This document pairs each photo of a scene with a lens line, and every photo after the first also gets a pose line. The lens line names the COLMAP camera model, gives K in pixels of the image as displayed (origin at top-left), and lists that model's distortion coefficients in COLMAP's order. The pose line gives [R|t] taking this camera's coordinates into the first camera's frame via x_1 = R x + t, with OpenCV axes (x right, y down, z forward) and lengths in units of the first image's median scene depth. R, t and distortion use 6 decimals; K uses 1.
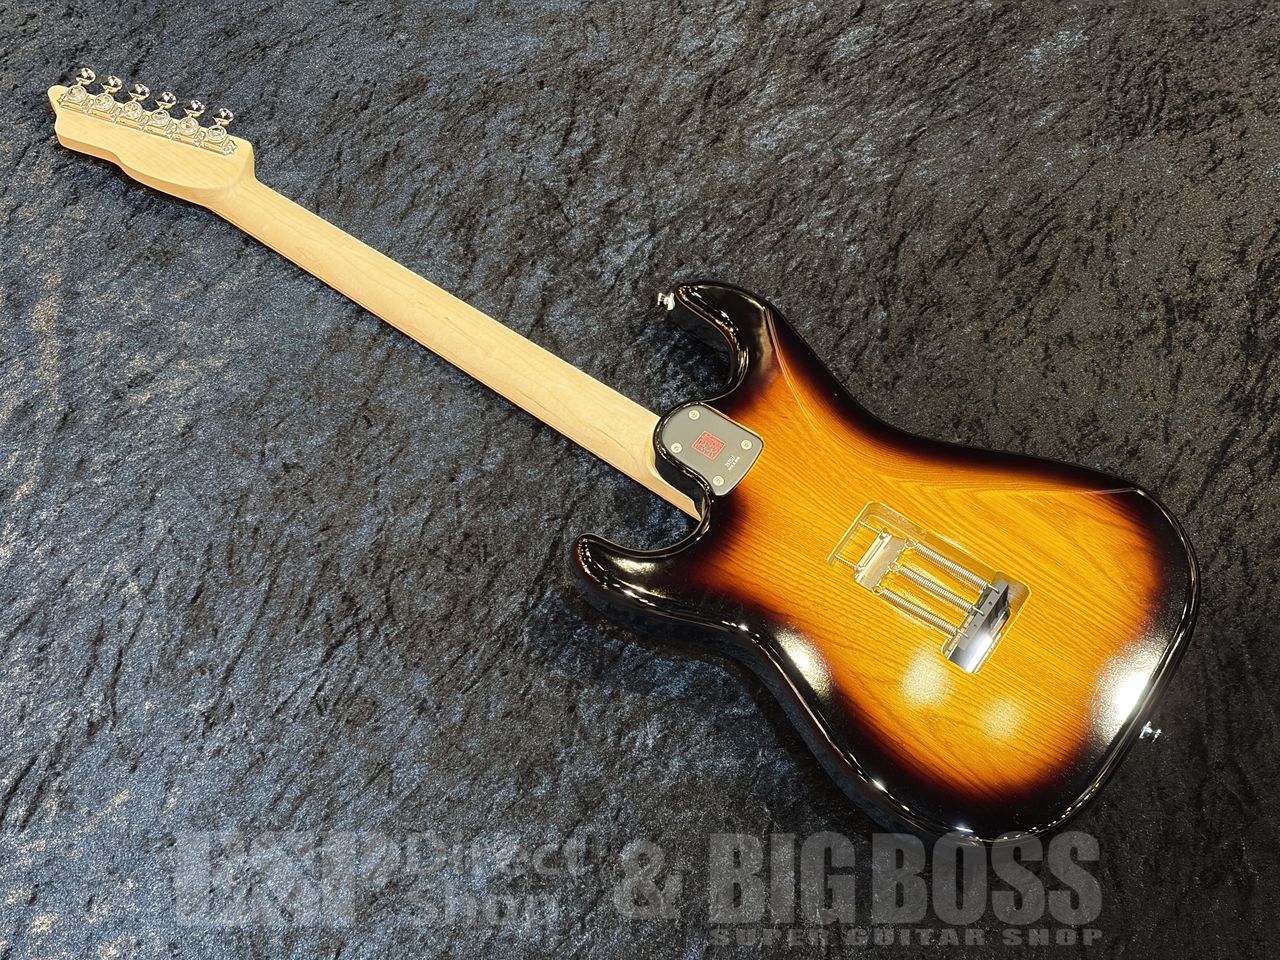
lens RADIAL K [[1924.6, 0, 657.9], [0, 1924.6, 482.7], [0, 0, 1]] dist [0.255450, -1.087644]
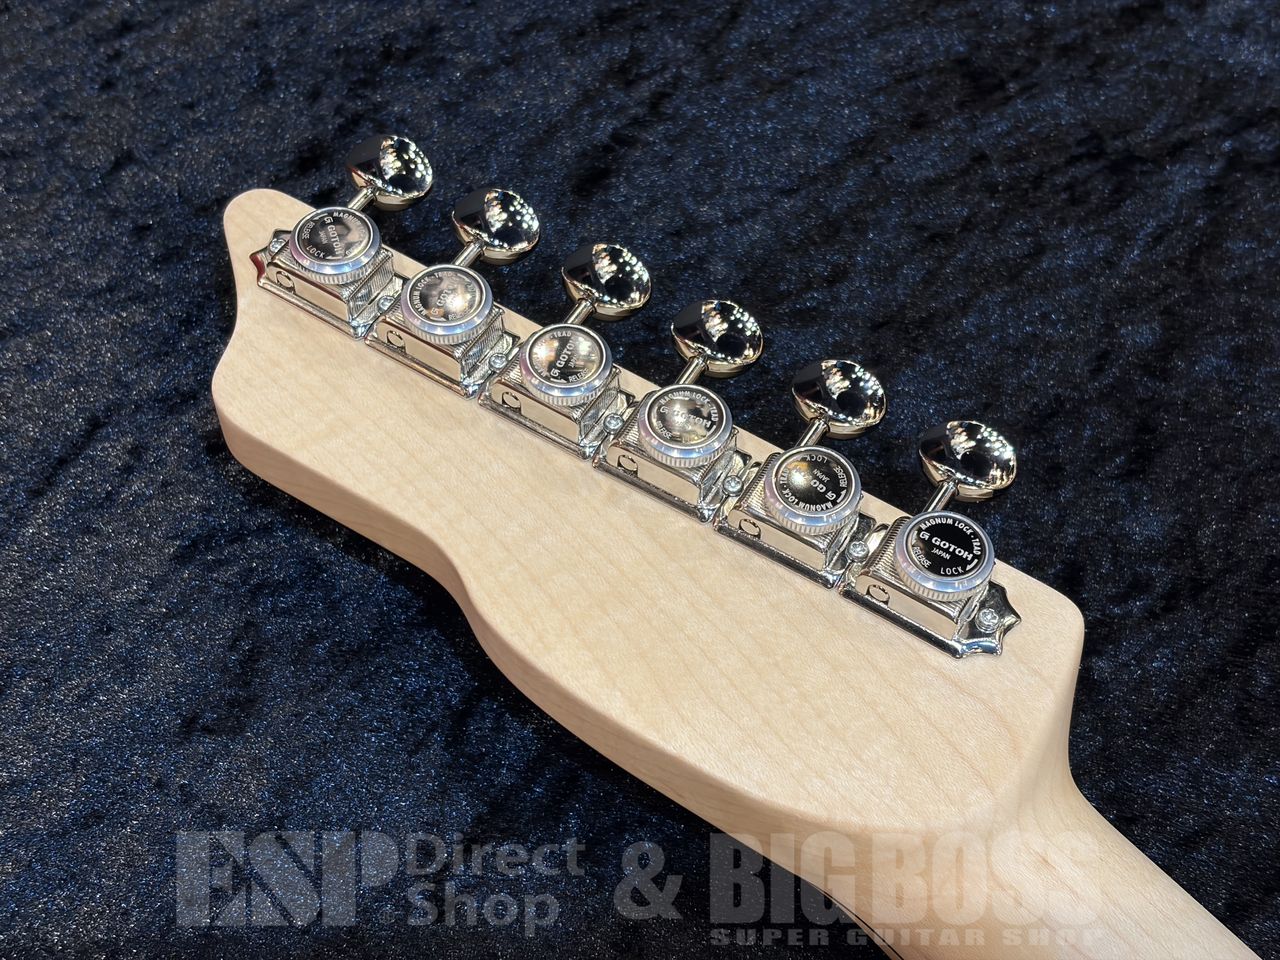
lens RADIAL K [[1987.3, 0, 635.3], [0, 1987.3, 472.8], [0, 0, 1]] dist [0.257259, -1.152764]
pose [[0.970122, 0.182675, -0.159667, -0.228419], [-0.190556, 0.981038, -0.035397, -0.175900], [0.150173, 0.064765, 0.986536, 0.799326]]
